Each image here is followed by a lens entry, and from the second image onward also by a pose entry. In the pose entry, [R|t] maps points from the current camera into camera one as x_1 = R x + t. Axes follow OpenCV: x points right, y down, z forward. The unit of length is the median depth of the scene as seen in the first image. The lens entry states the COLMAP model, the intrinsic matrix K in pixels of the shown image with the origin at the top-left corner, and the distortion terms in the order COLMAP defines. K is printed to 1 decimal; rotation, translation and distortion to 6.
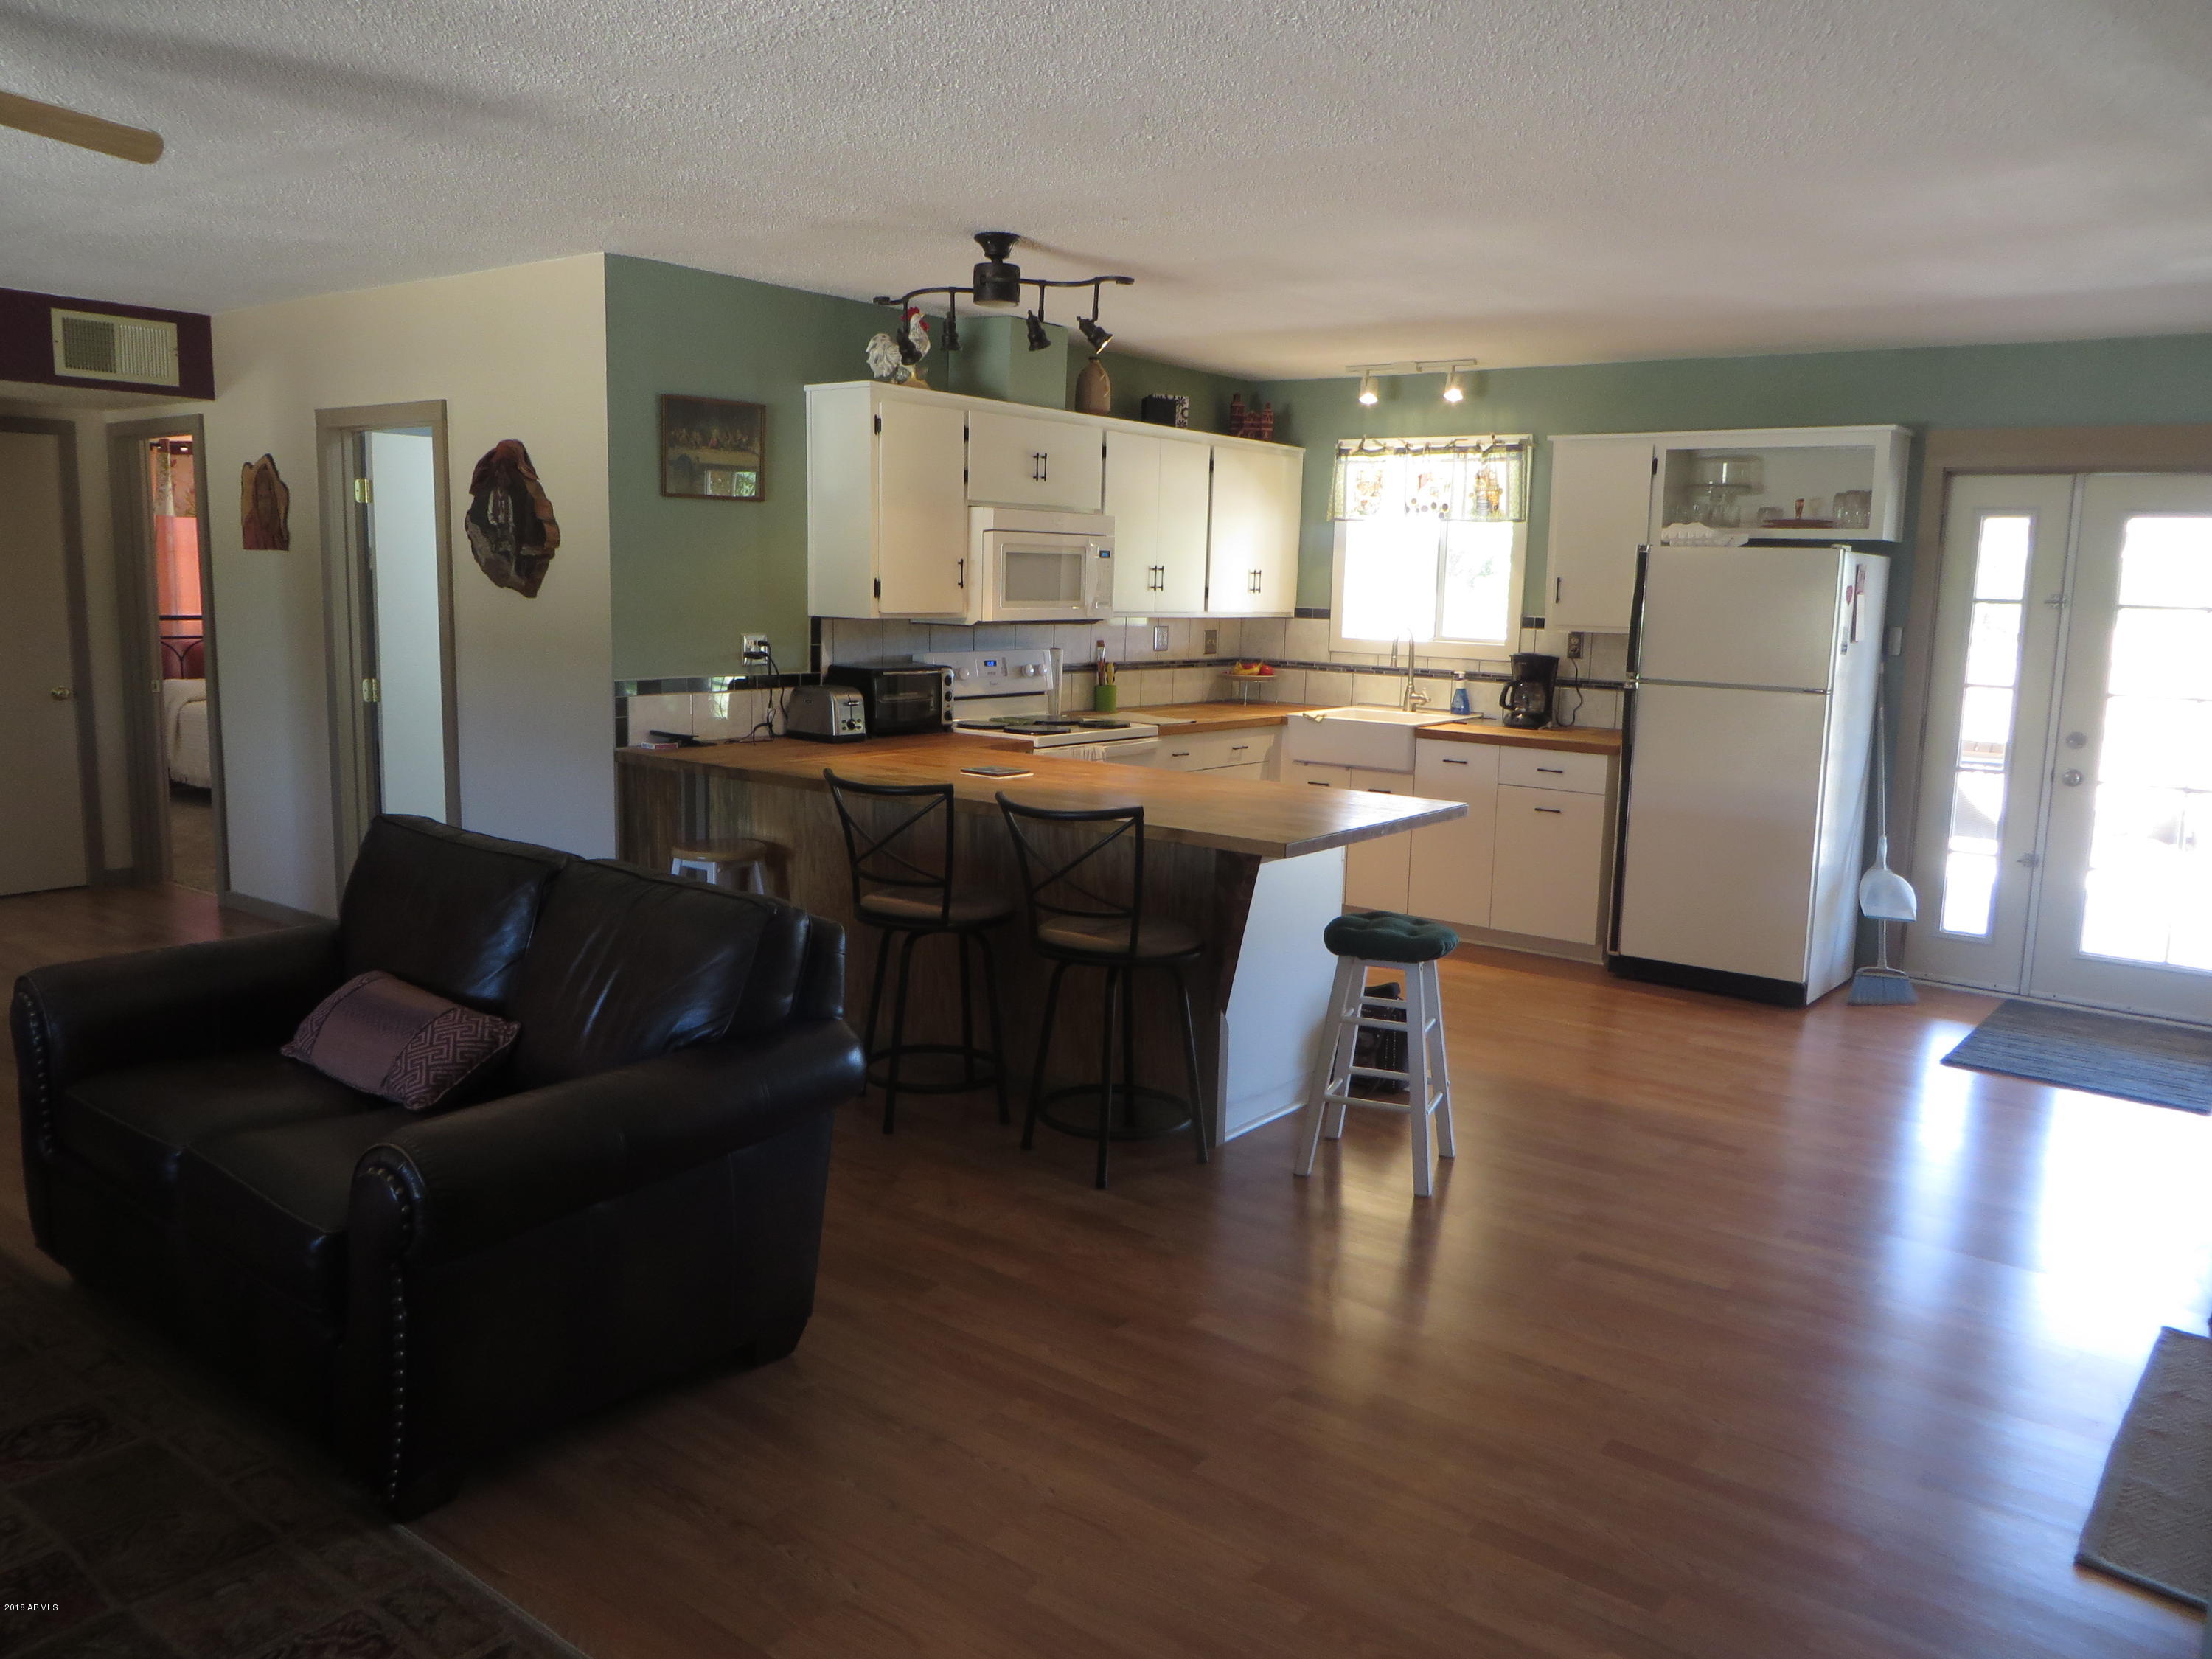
lens RADIAL K [[1660.1, 0, 1106.0], [0, 1660.1, 829.5], [0, 0, 1]] dist [-0.023262, 0.007828]
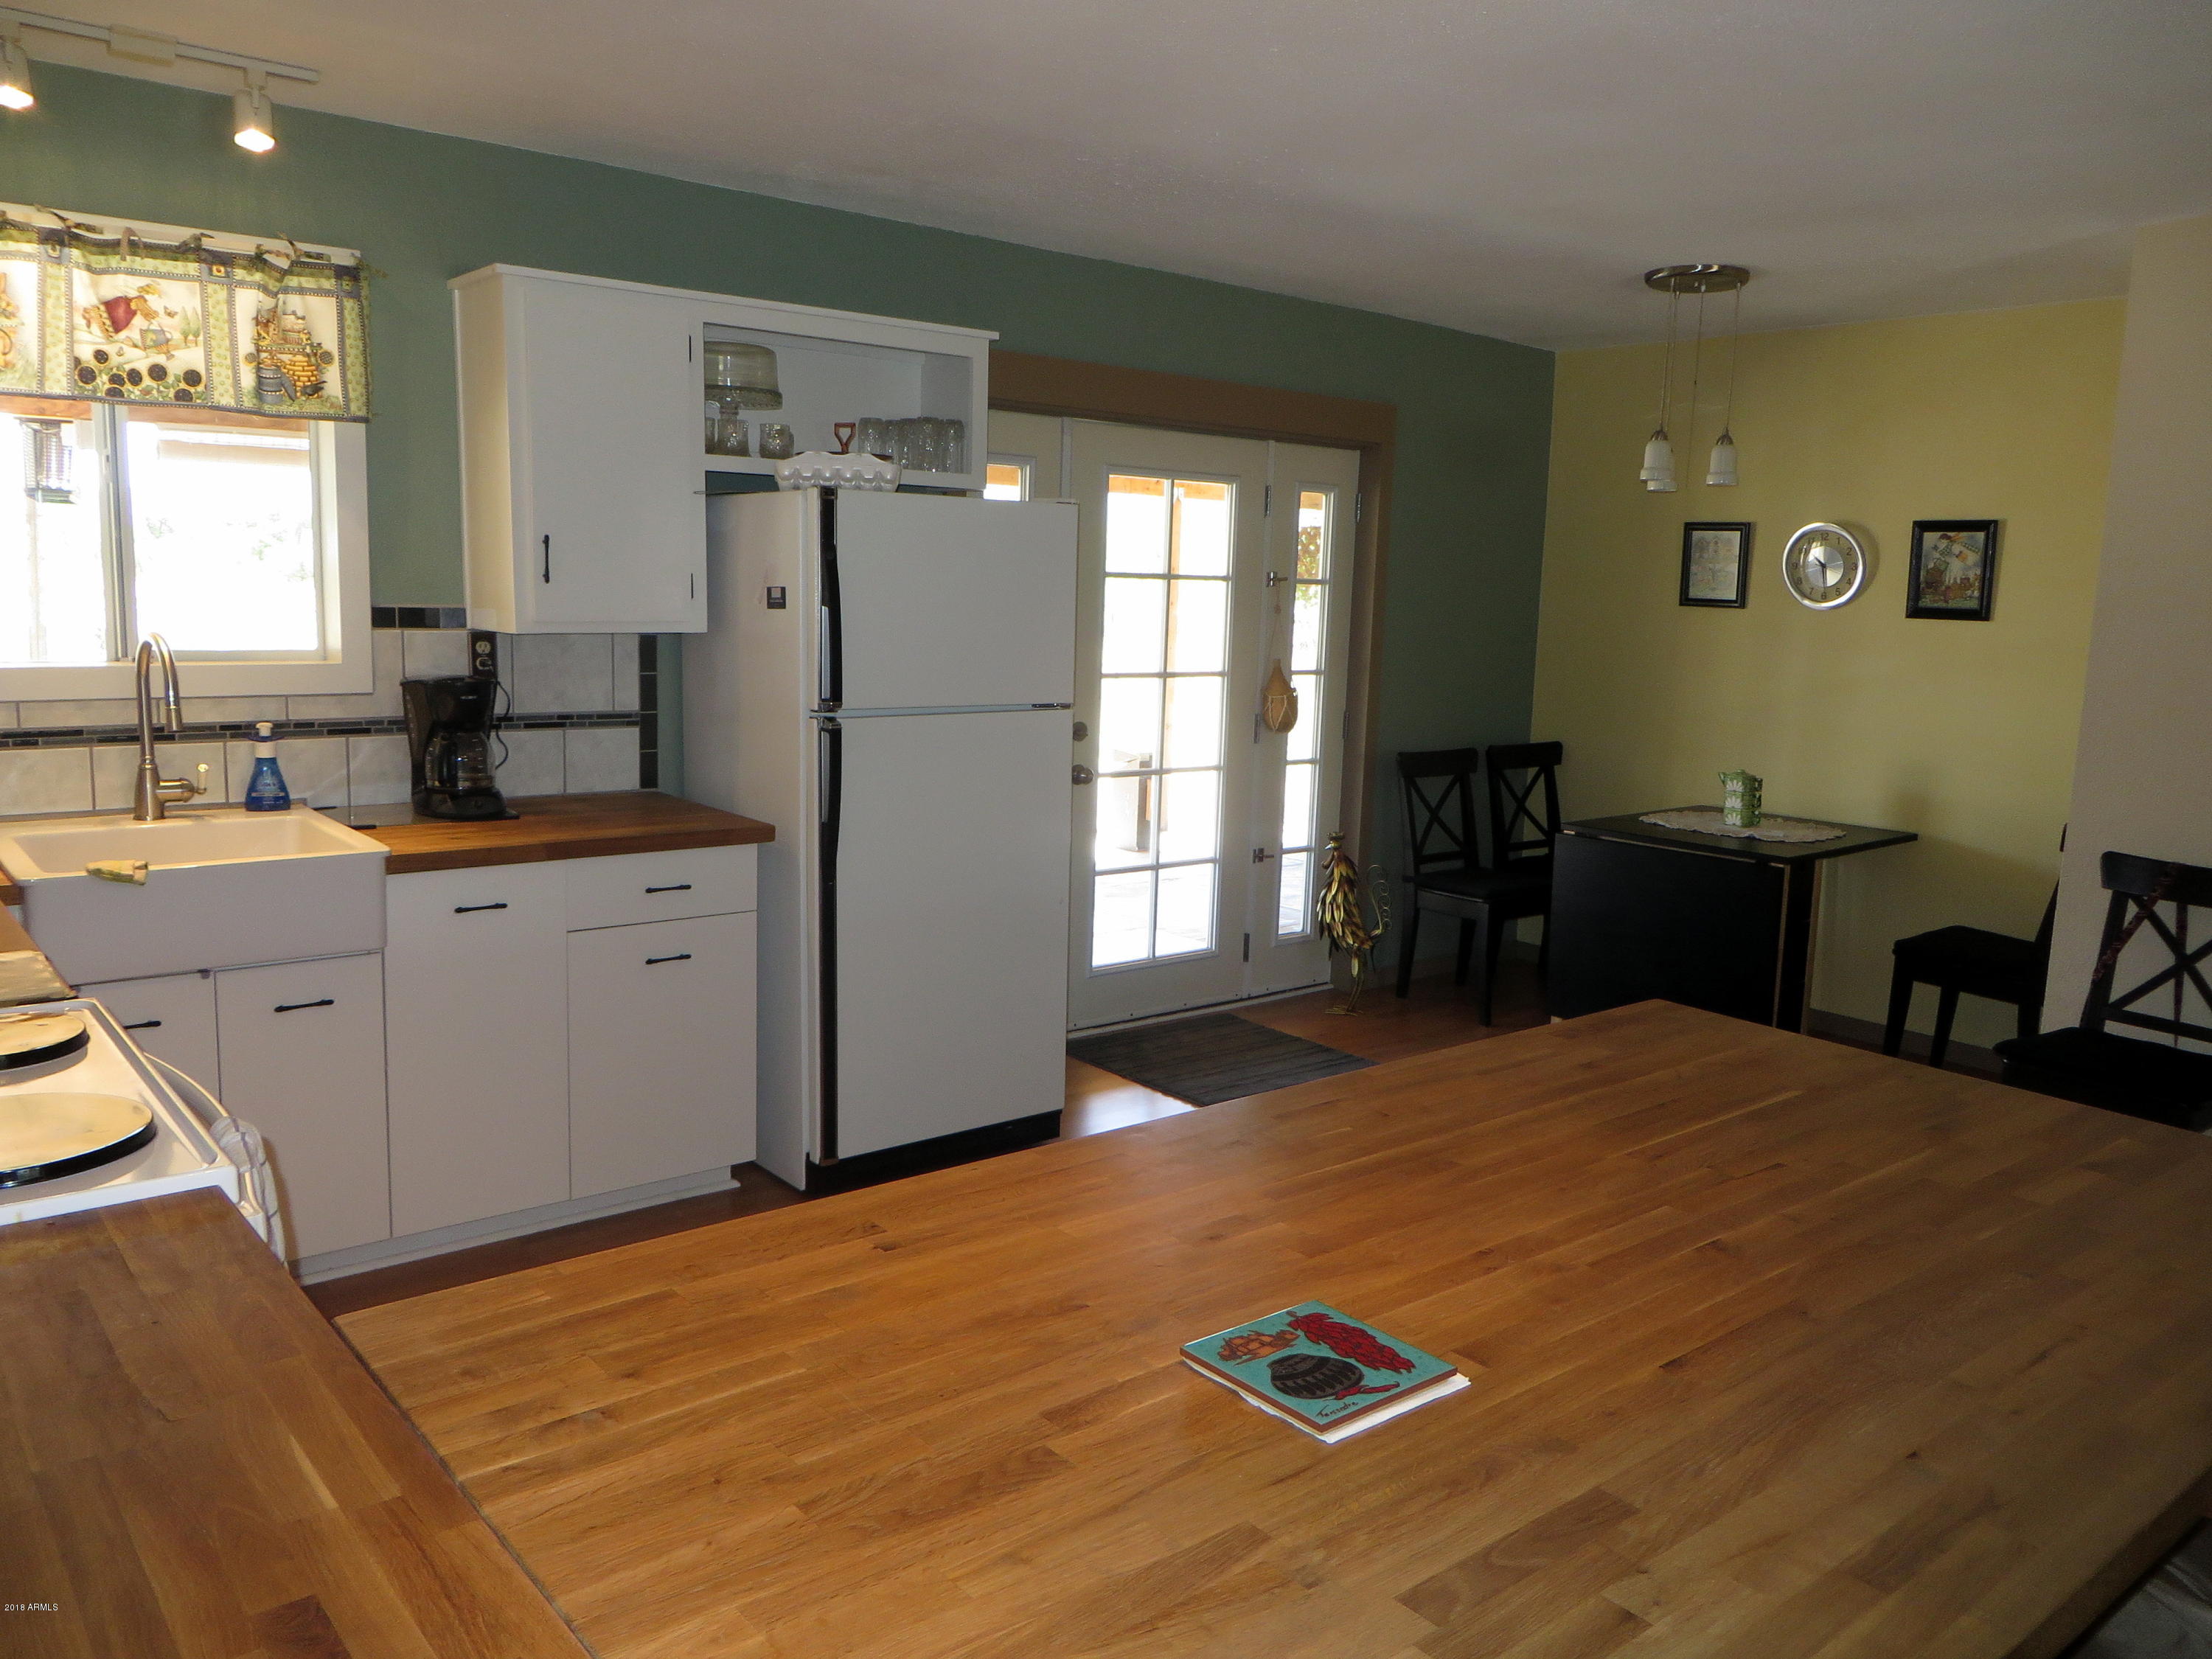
lens RADIAL K [[1660.1, 0, 1106.0], [0, 1660.1, 829.5], [0, 0, 1]] dist [-0.023262, 0.007828]
pose [[0.221741, -0.166449, 0.960794, -0.233758], [0.124058, 0.982132, 0.141514, -0.116927], [-0.967182, 0.087814, 0.238428, 0.736635]]
